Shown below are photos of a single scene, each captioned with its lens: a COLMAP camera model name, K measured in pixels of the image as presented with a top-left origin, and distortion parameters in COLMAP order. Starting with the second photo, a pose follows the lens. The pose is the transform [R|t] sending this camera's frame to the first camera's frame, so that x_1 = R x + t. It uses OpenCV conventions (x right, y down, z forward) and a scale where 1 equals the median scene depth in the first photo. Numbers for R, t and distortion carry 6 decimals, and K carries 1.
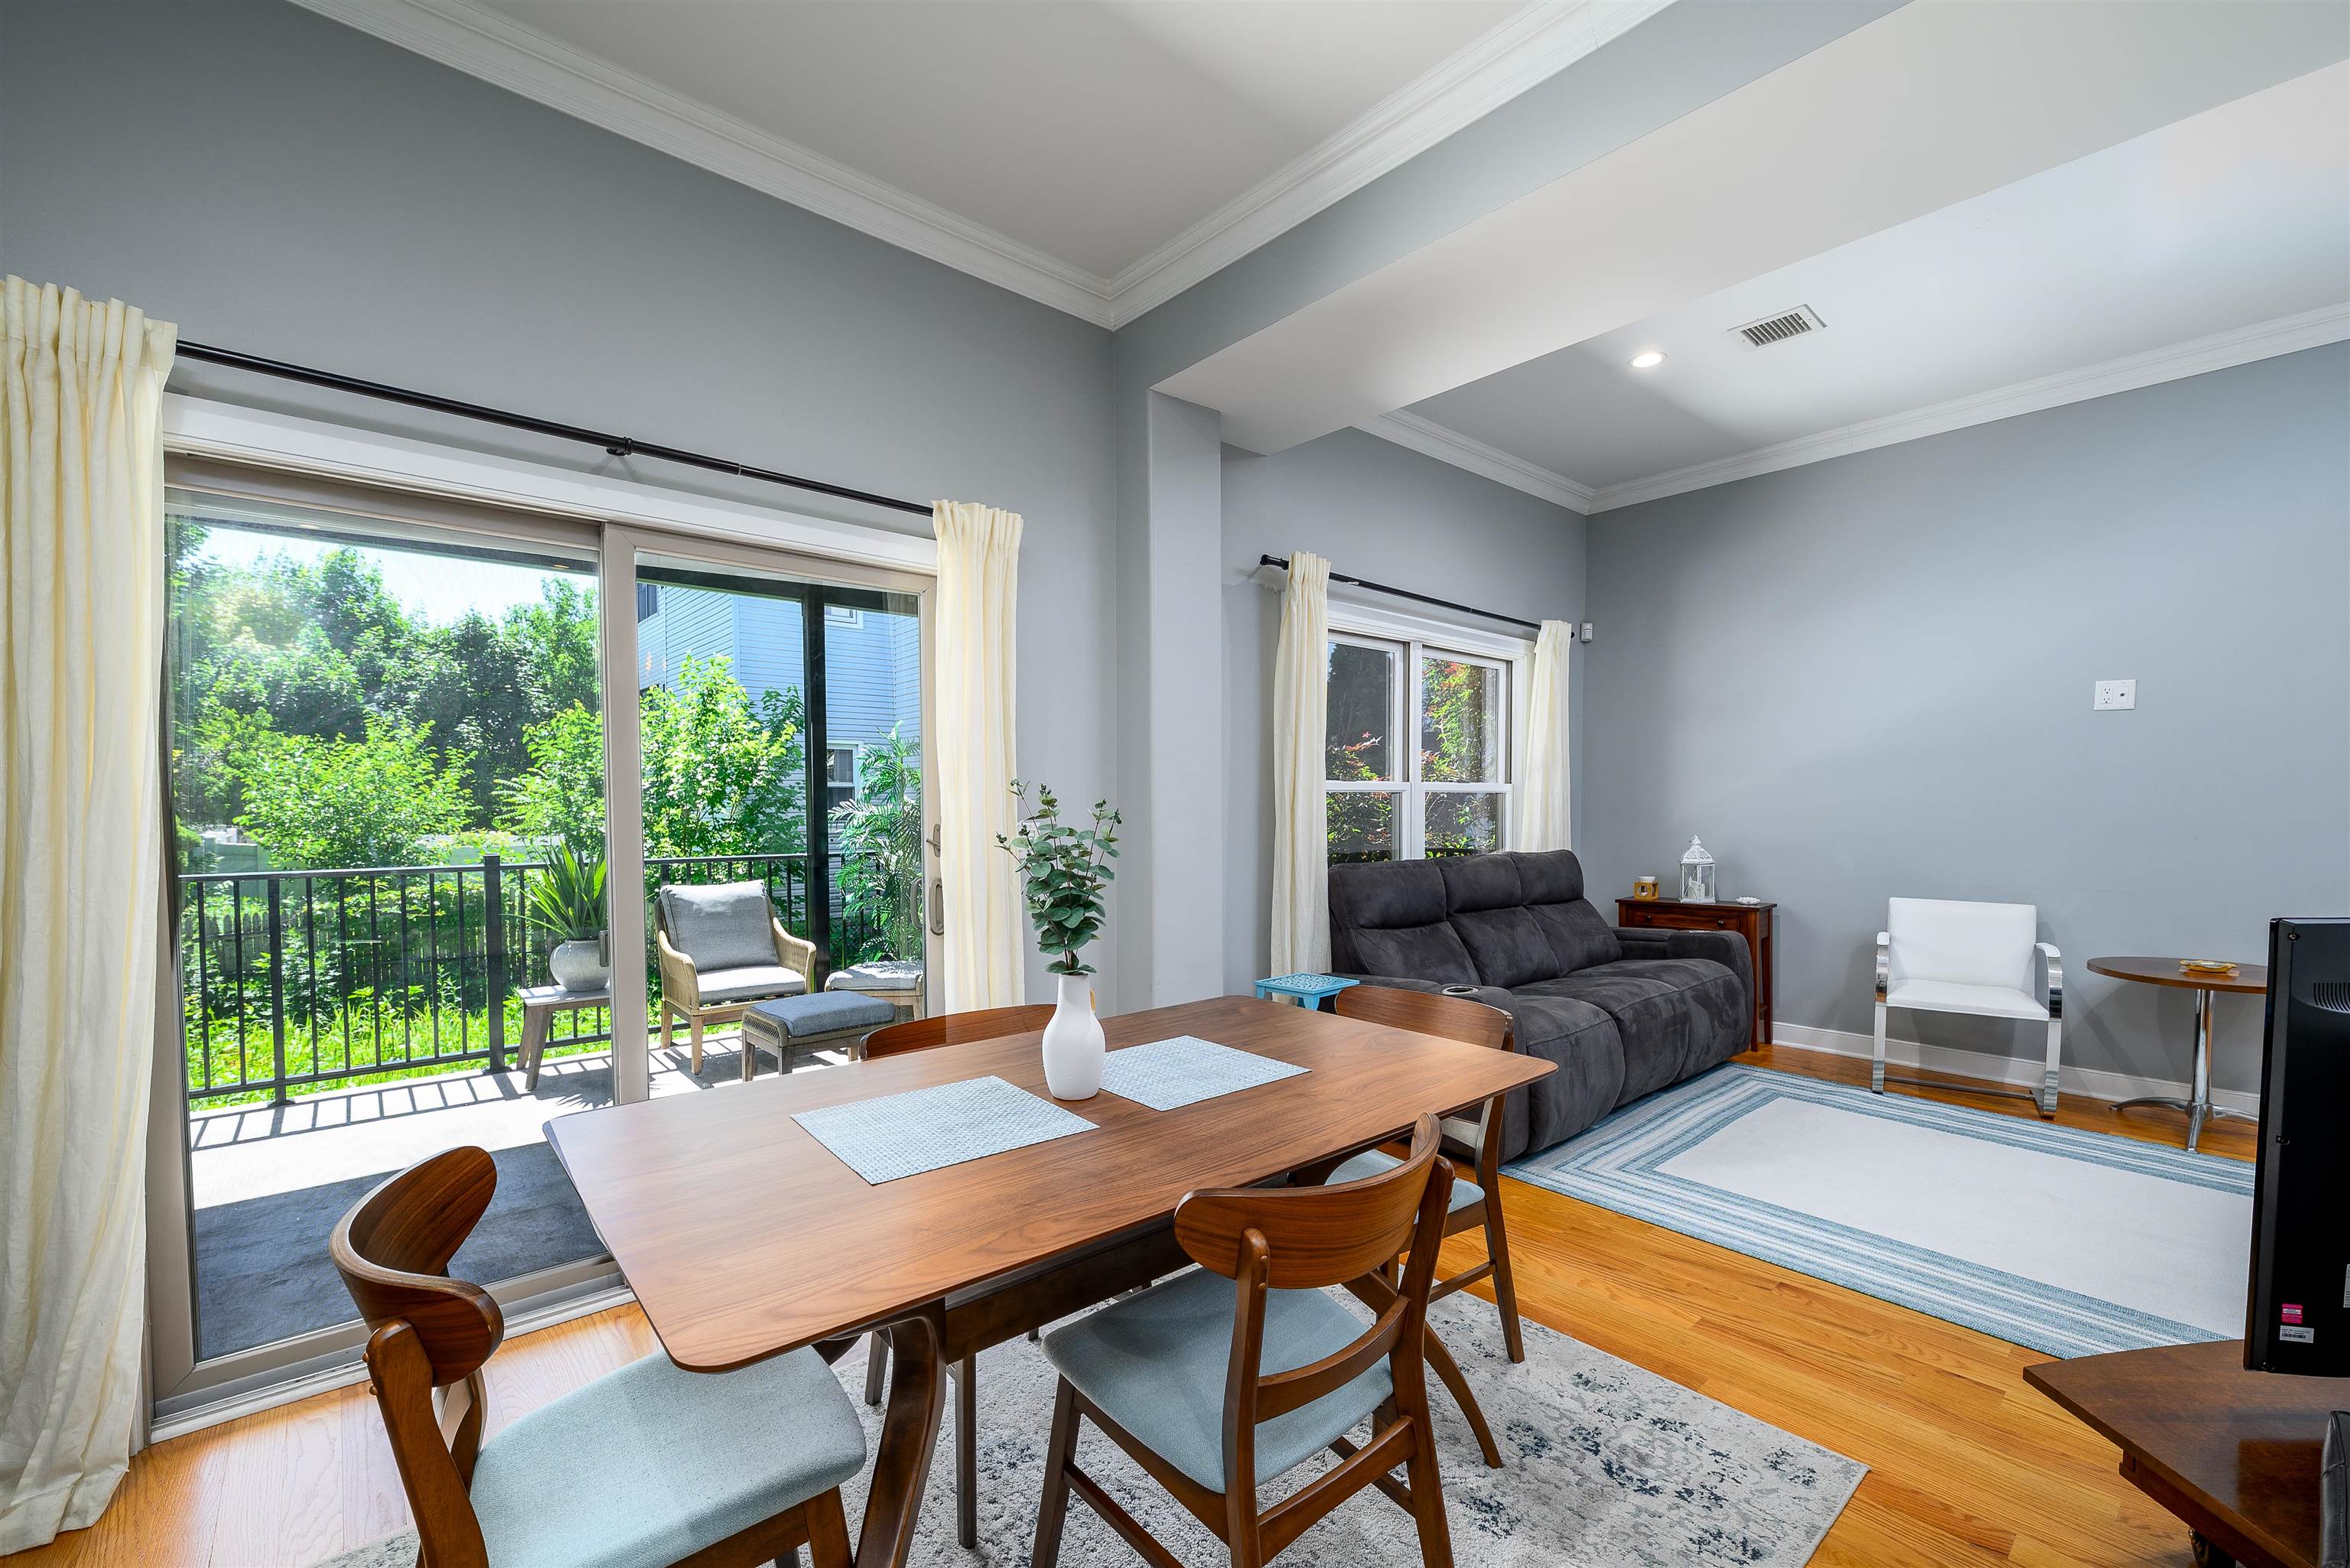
lens RADIAL K [[967.0, 0, 1177.6], [0, 967.0, 857.2], [0, 0, 1]] dist [0.001526, 0.000300]
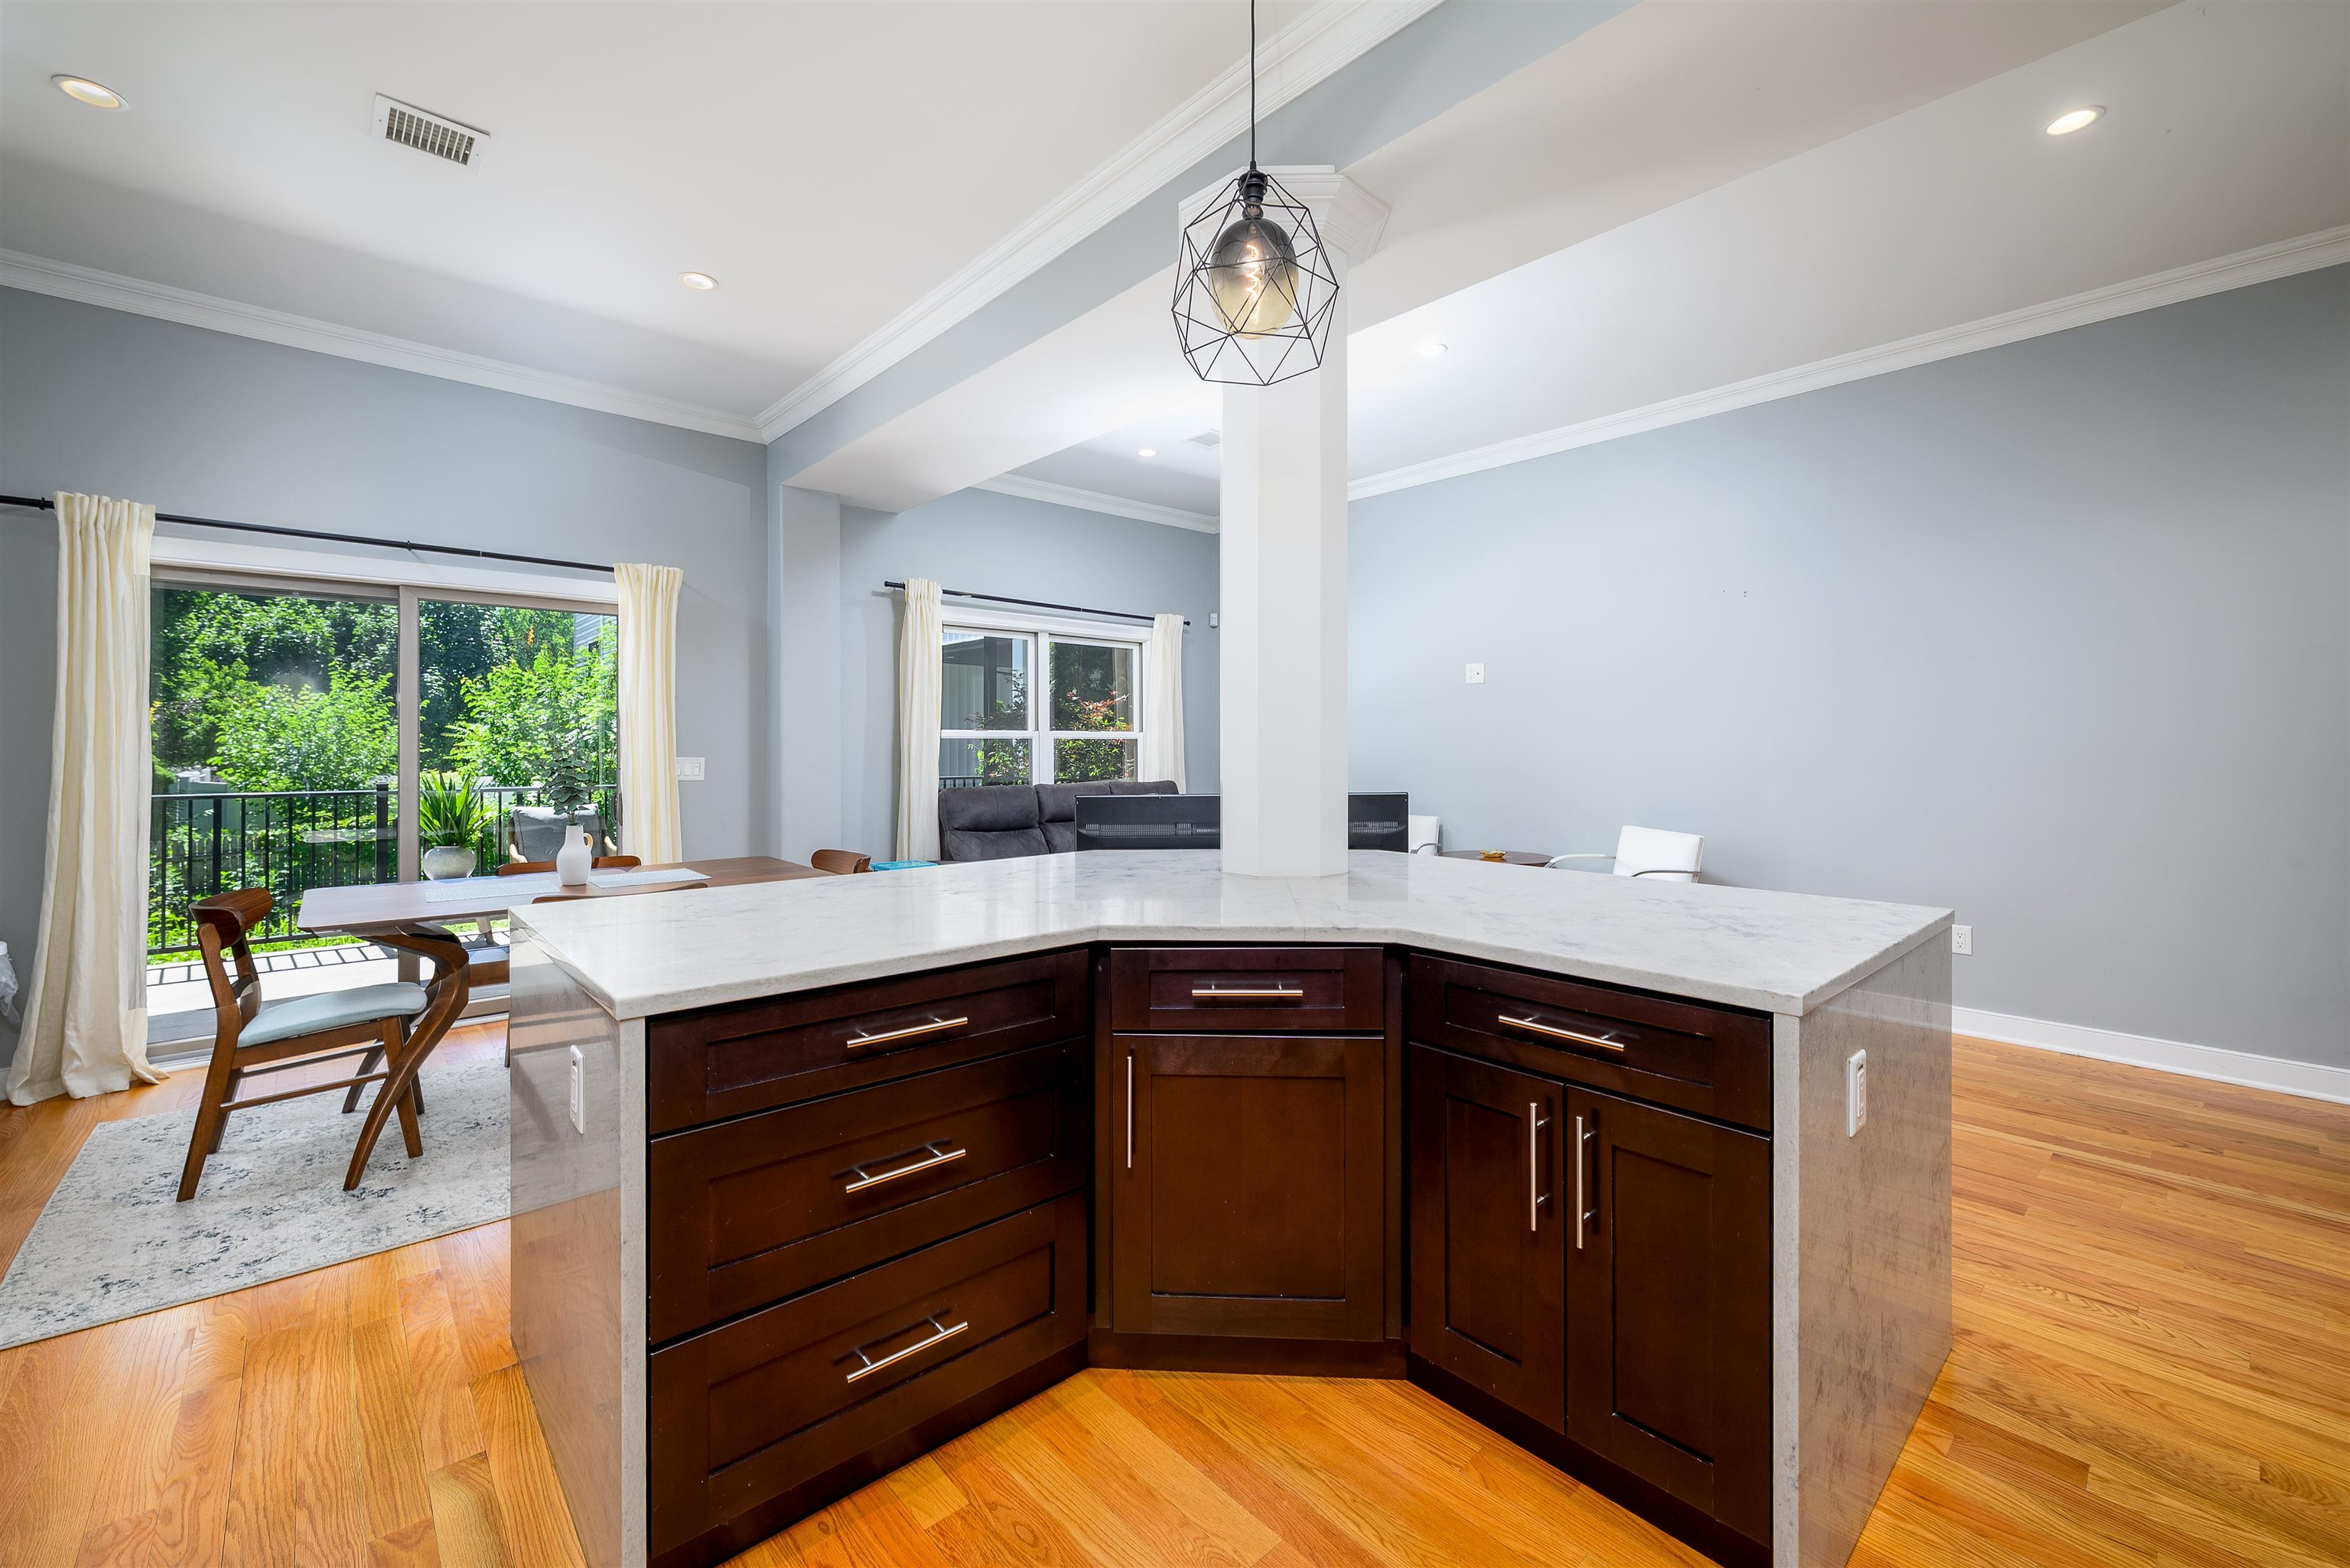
lens RADIAL K [[967.0, 0, 1166.1], [0, 967.0, 759.5], [0, 0, 1]] dist [0.001526, 0.000300]
pose [[0.999994, 0.001556, 0.003180, 0.401547], [-0.001414, 0.999029, -0.044032, 0.023404], [-0.003245, 0.044027, 0.999025, -0.377709]]
